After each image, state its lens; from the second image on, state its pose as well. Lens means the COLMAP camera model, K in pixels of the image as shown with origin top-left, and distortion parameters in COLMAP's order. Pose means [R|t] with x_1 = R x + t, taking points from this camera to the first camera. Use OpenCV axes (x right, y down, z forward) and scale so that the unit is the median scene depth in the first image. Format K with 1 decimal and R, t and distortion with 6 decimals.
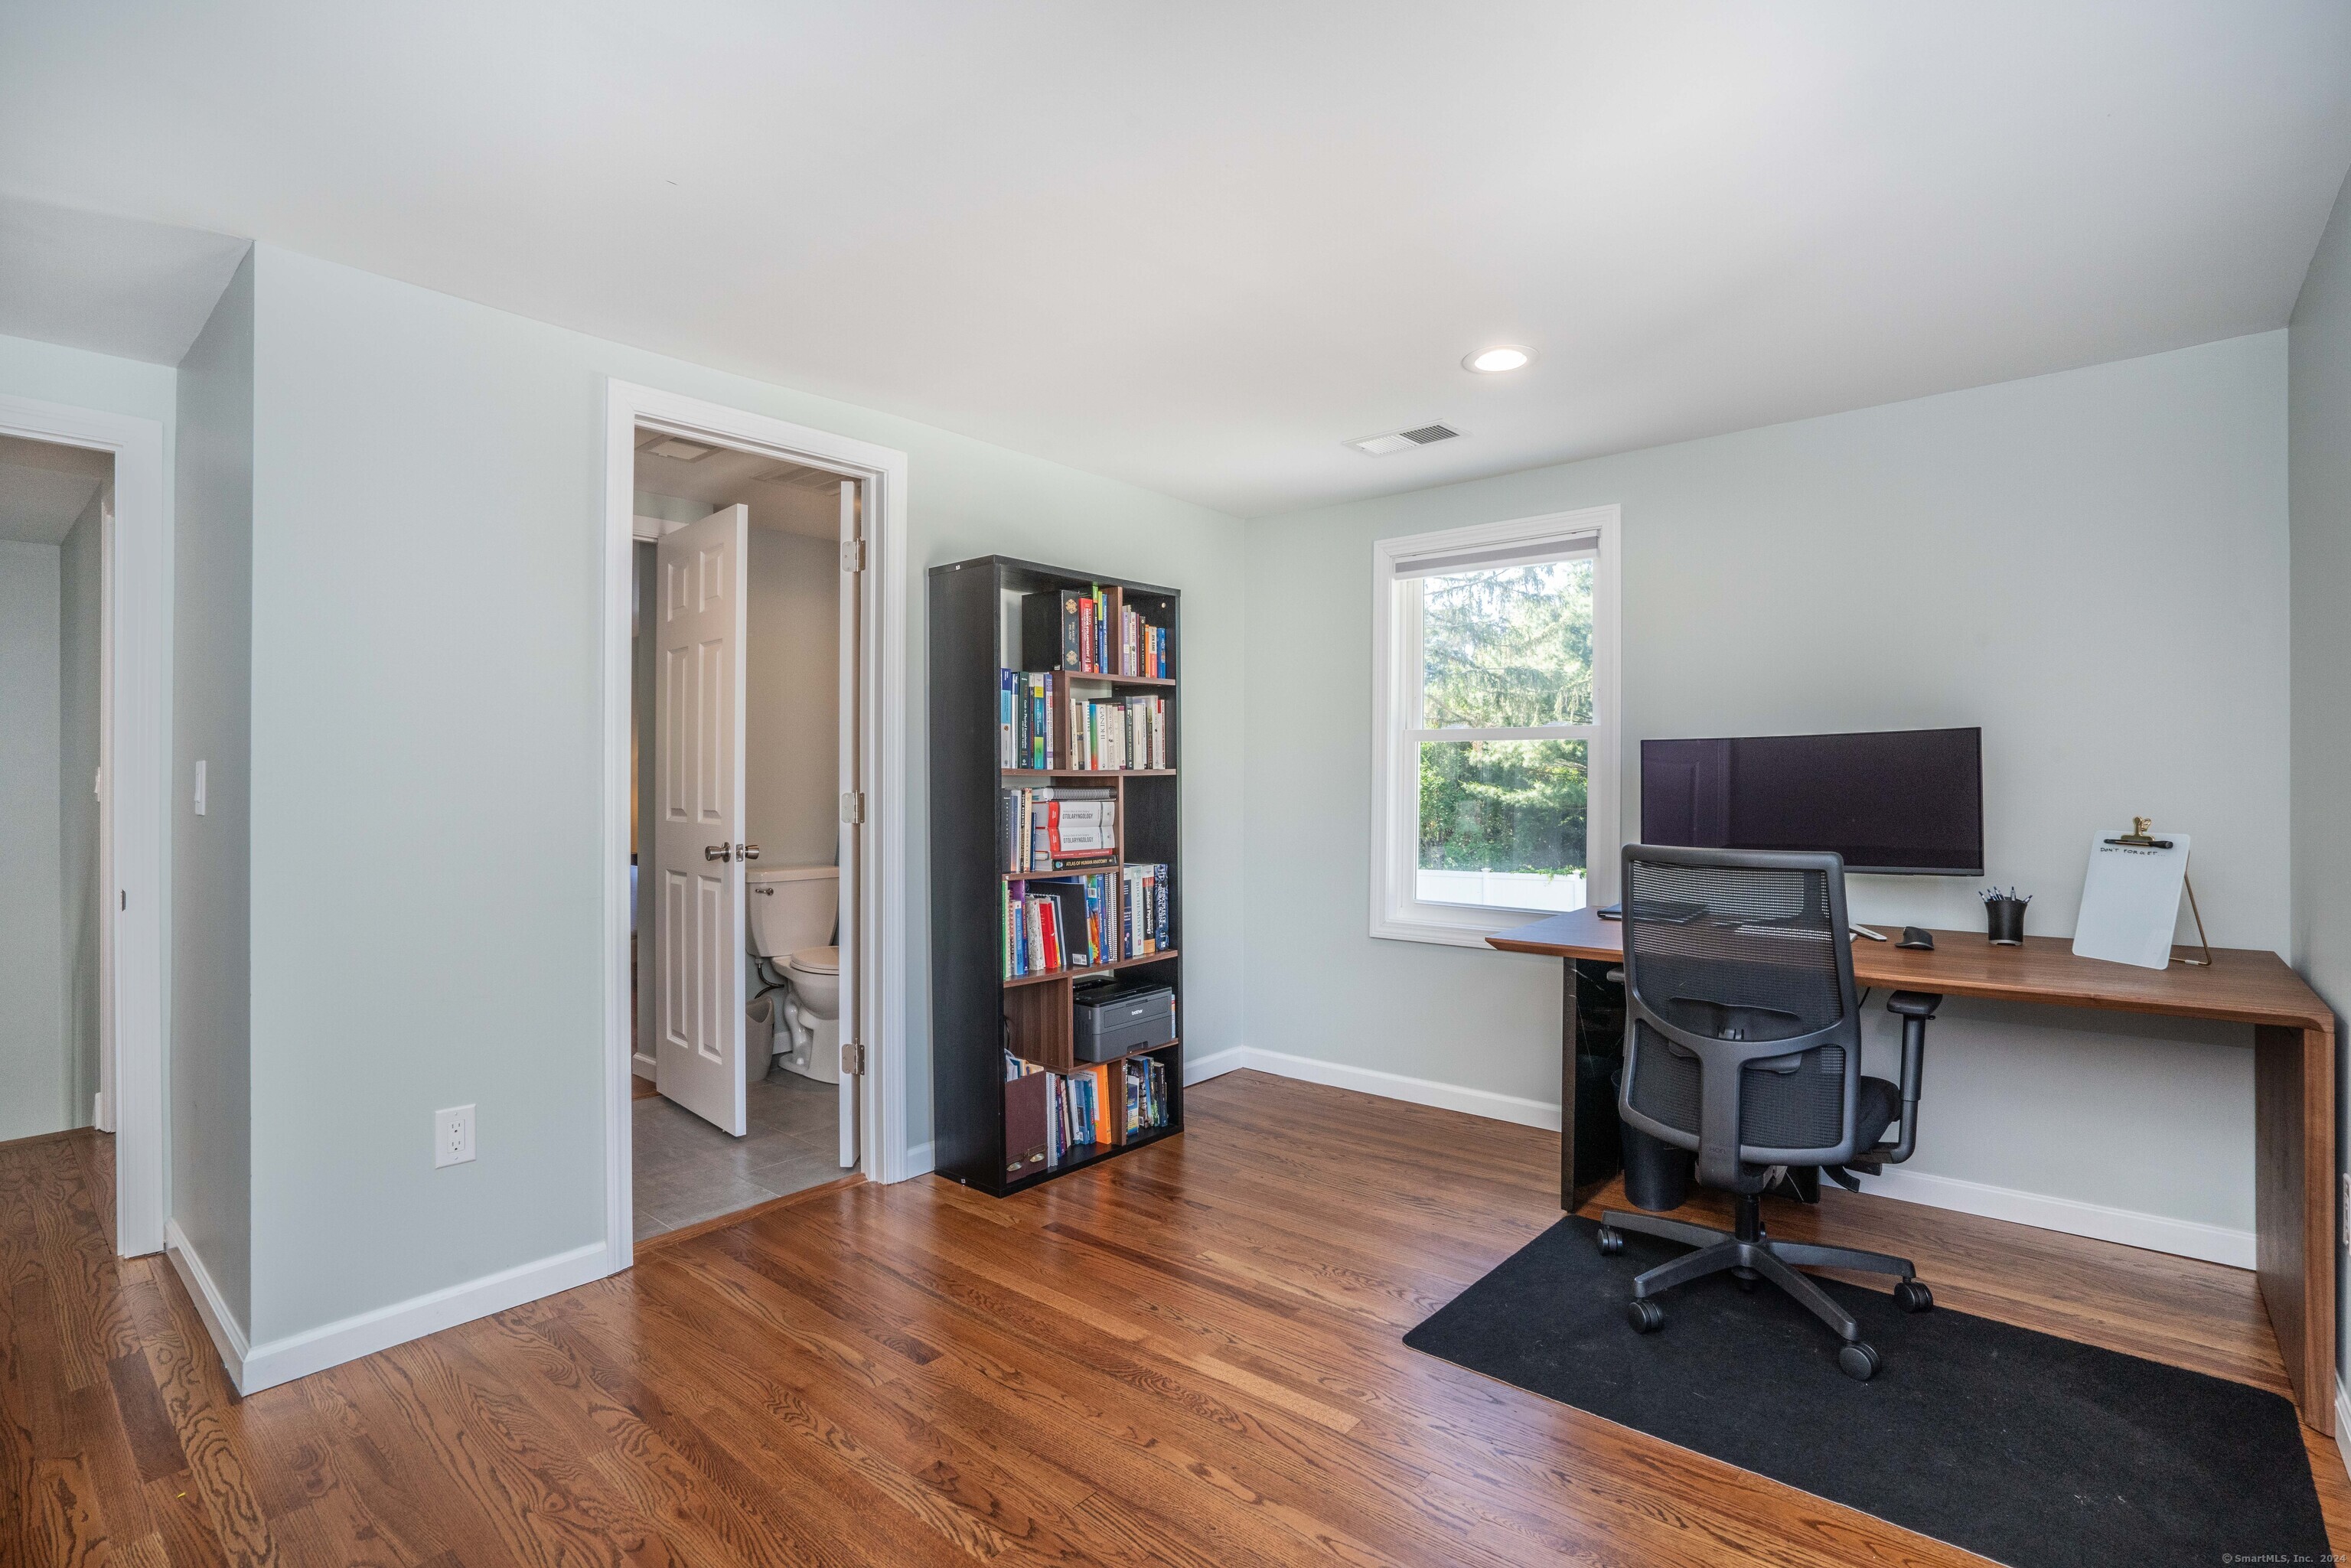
lens RADIAL K [[1044.2, 0, 1112.7], [0, 1044.2, 767.9], [0, 0, 1]] dist [-0.035571, 0.000935]
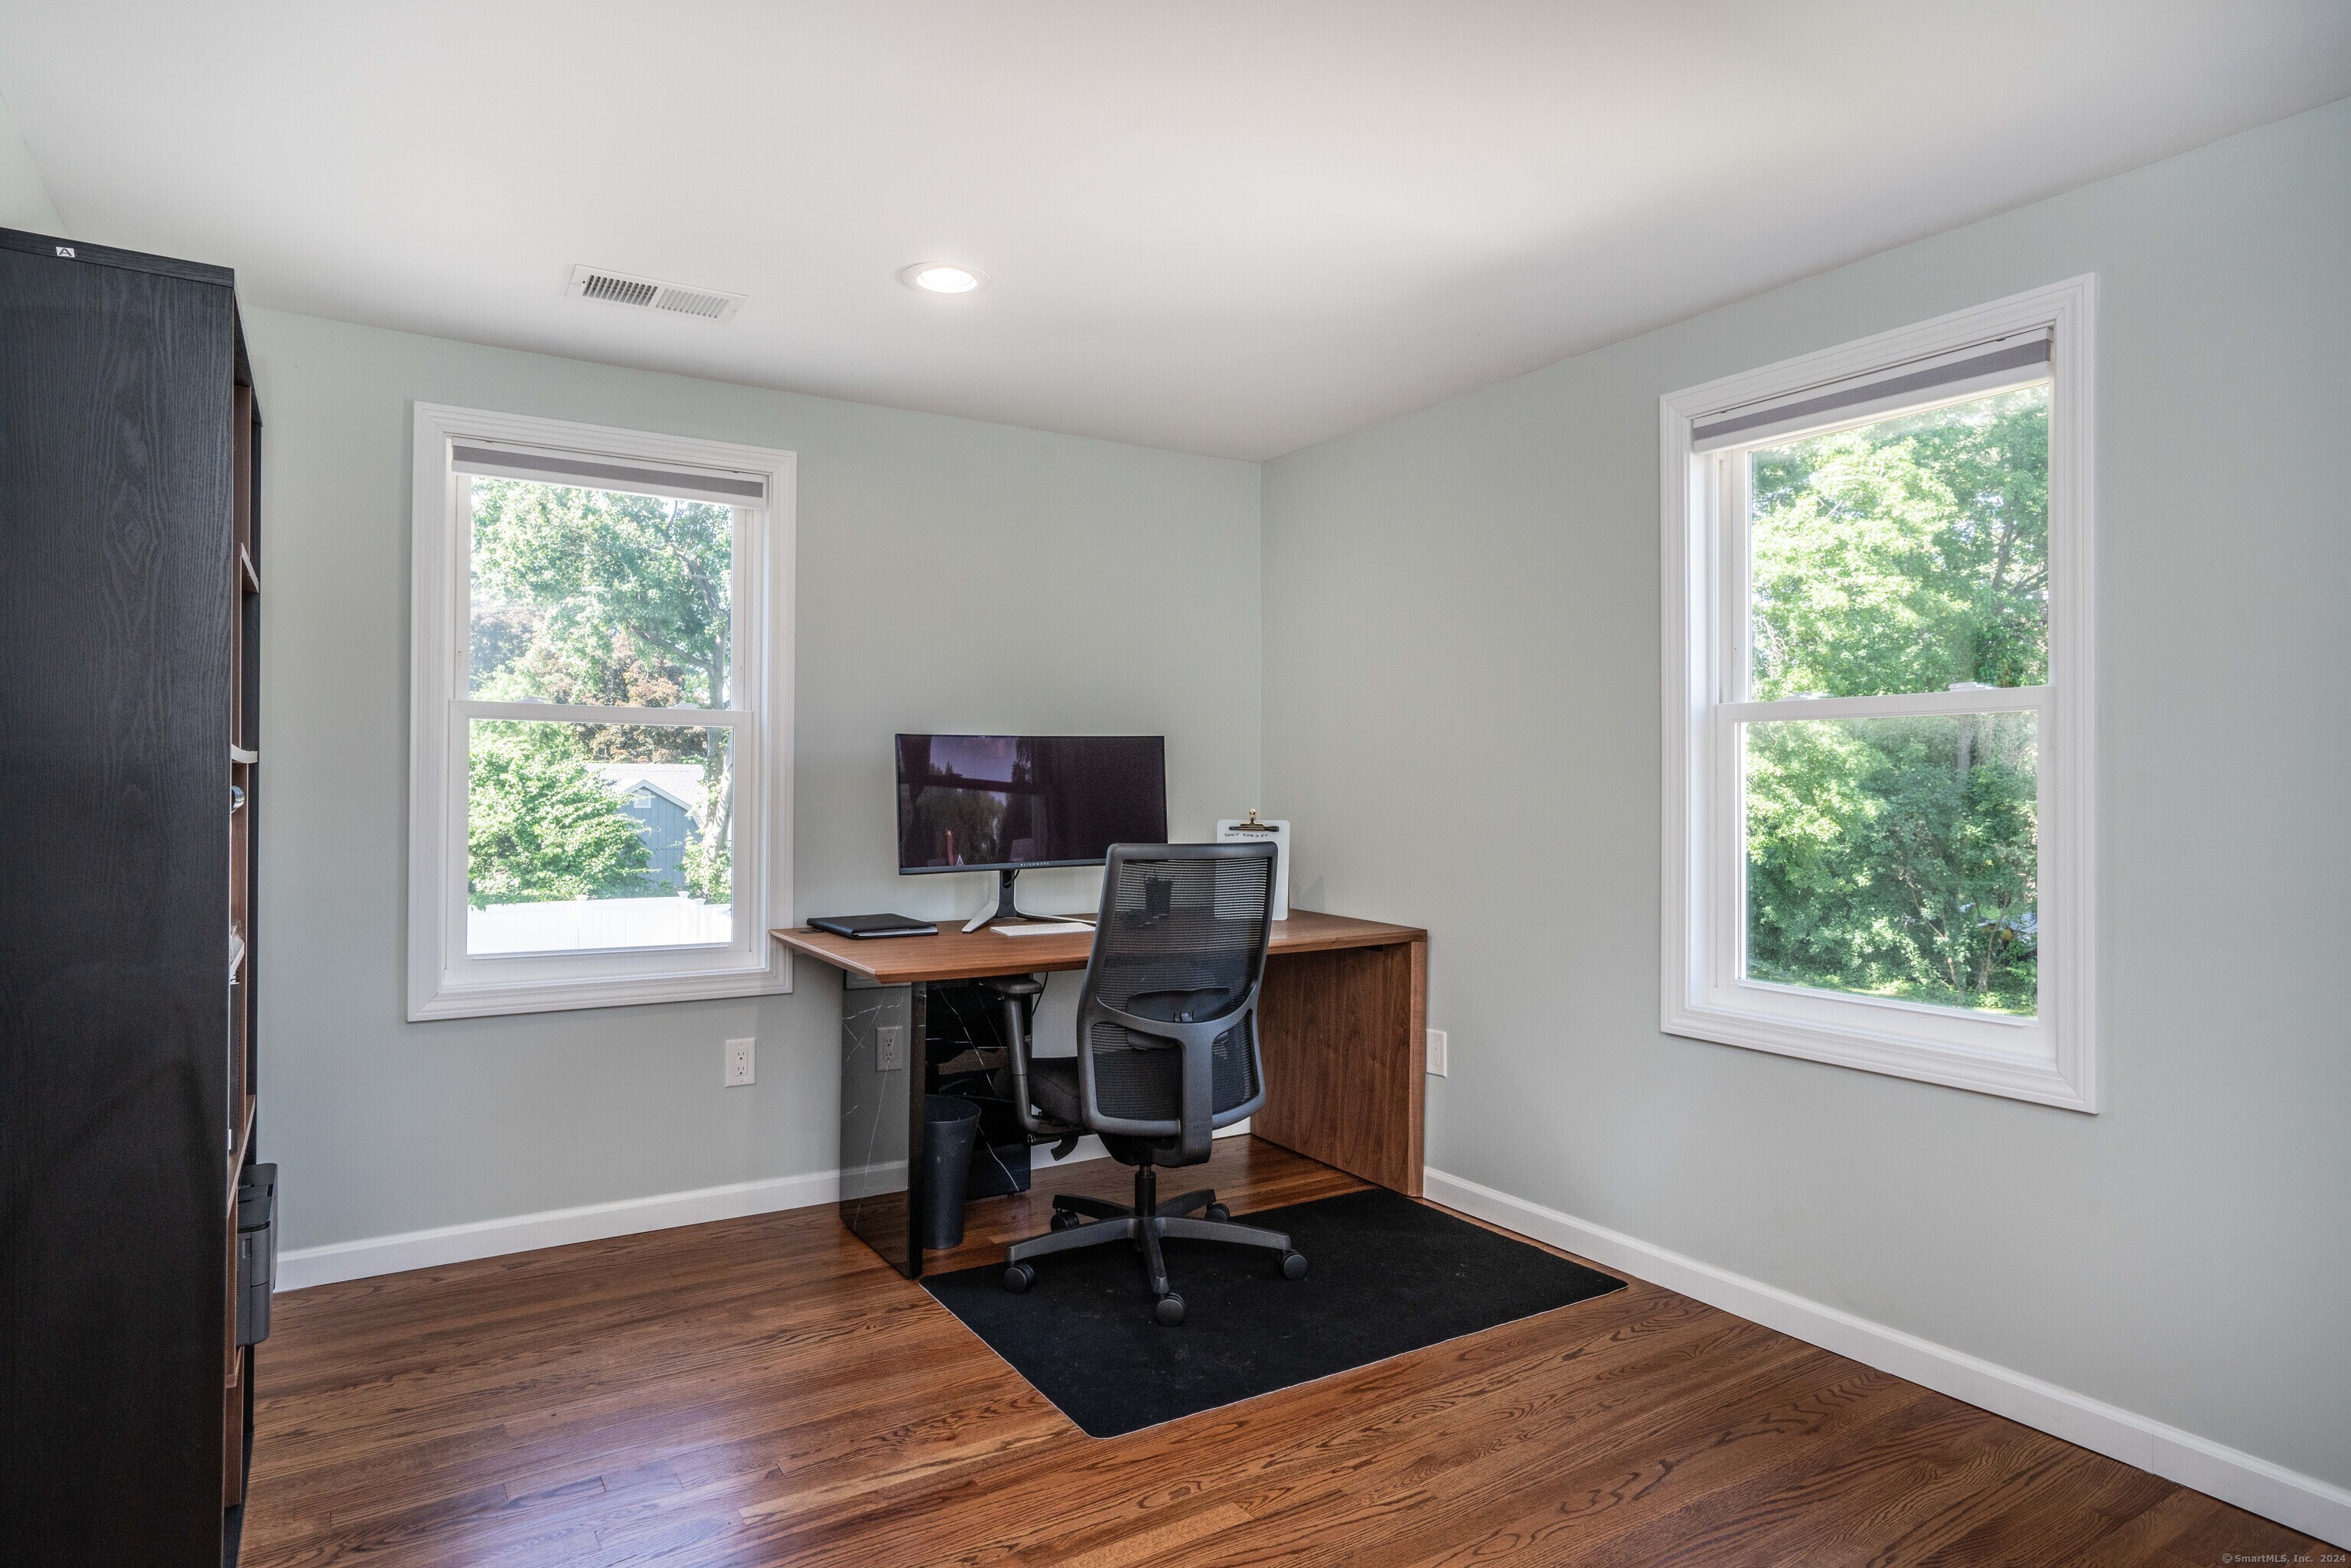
lens RADIAL K [[1329.1, 0, 1168.2], [0, 1329.1, 775.8], [0, 0, 1]] dist [-0.019130, -0.000238]
pose [[0.295420, 0.007021, 0.955342, -0.633077], [-0.016991, 0.999853, -0.002094, 0.008971], [-0.955216, -0.015613, 0.295496, 0.531574]]
